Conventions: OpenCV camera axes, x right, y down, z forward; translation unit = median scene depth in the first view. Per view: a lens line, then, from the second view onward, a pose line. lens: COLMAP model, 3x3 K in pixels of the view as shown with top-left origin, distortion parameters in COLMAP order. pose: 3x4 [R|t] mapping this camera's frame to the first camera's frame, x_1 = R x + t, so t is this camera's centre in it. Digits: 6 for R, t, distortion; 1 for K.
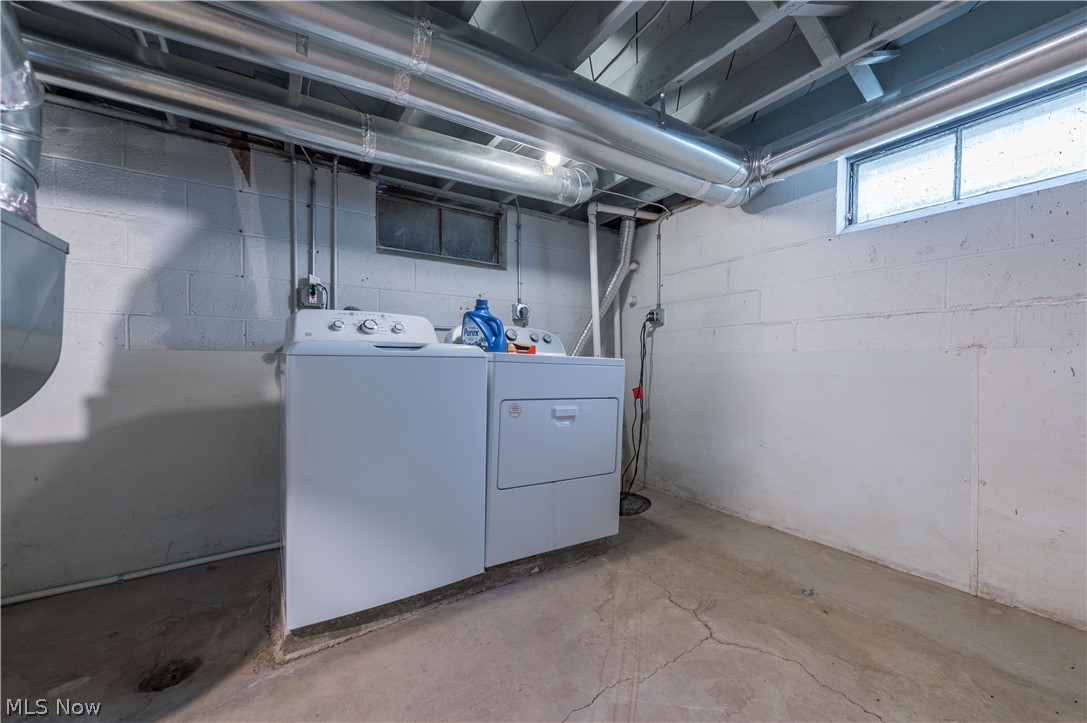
lens RADIAL K [[427.5, 0, 552.0], [0, 427.5, 366.3], [0, 0, 1]] dist [0.014739, -0.001623]
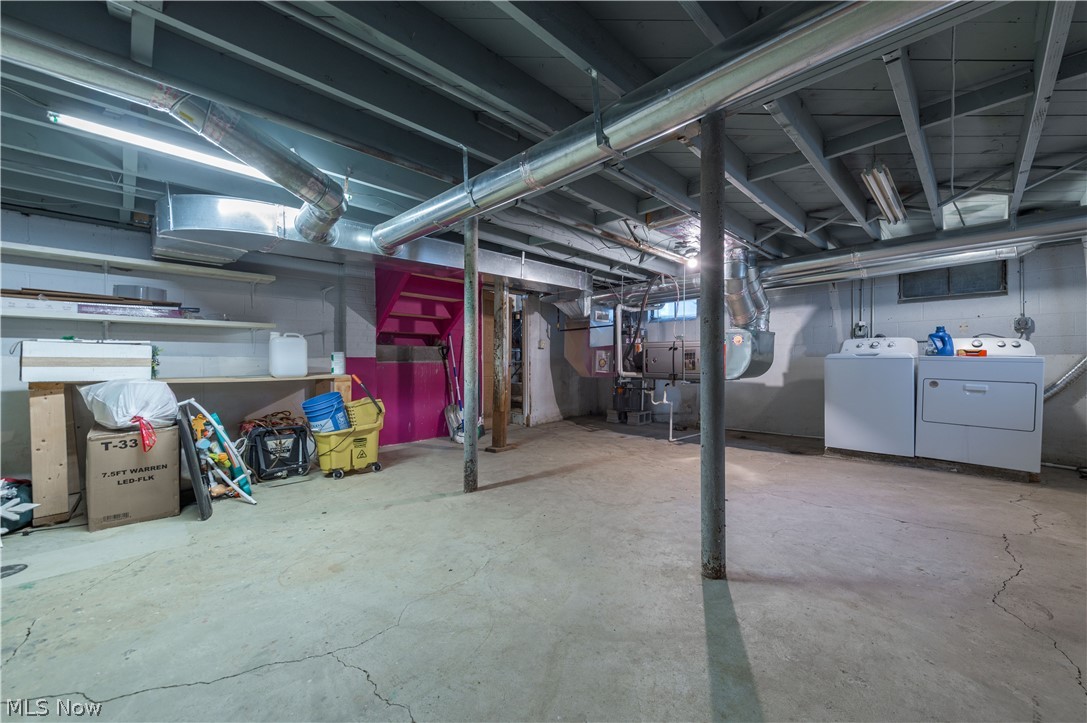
lens RADIAL K [[427.5, 0, 564.1], [0, 427.5, 364.9], [0, 0, 1]] dist [0.014739, -0.001623]
pose [[0.225021, 0.004169, -0.974345, 1.259294], [-0.004284, 0.999985, 0.003289, 0.009348], [0.974344, 0.003434, 0.225036, -0.982090]]
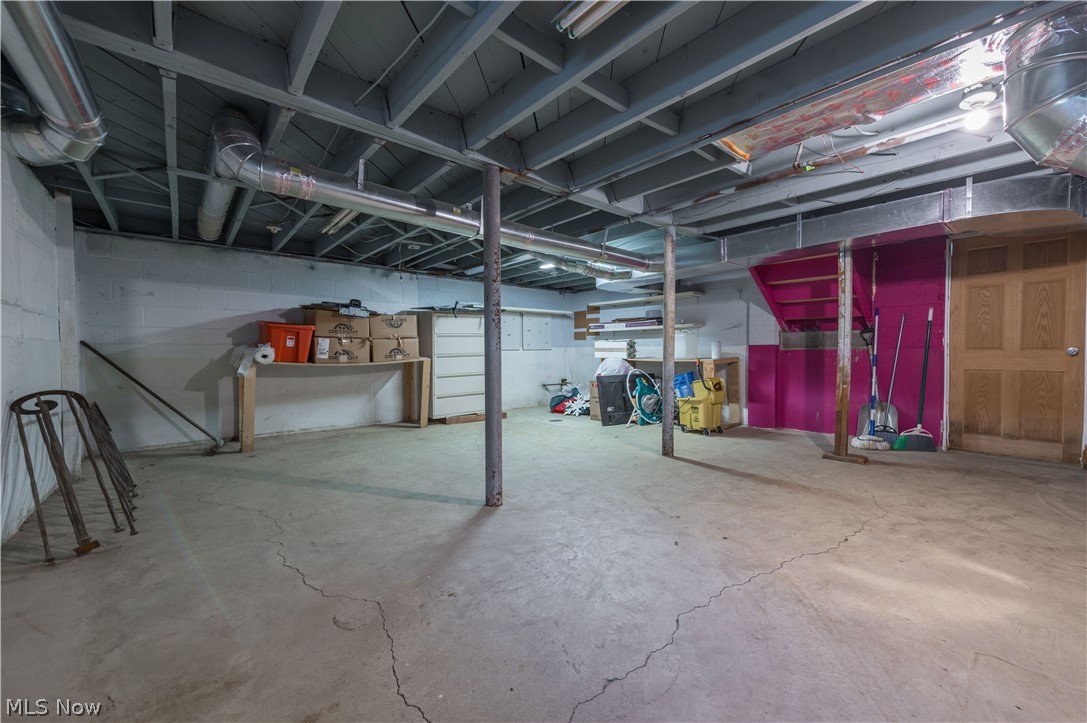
lens RADIAL K [[427.5, 0, 552.1], [0, 427.5, 362.6], [0, 0, 1]] dist [0.014739, -0.001623]
pose [[-0.991950, 0.006900, -0.126438, 0.465190], [0.002576, 0.999407, 0.034331, -0.001690], [0.126600, 0.033729, -0.991380, 0.711161]]
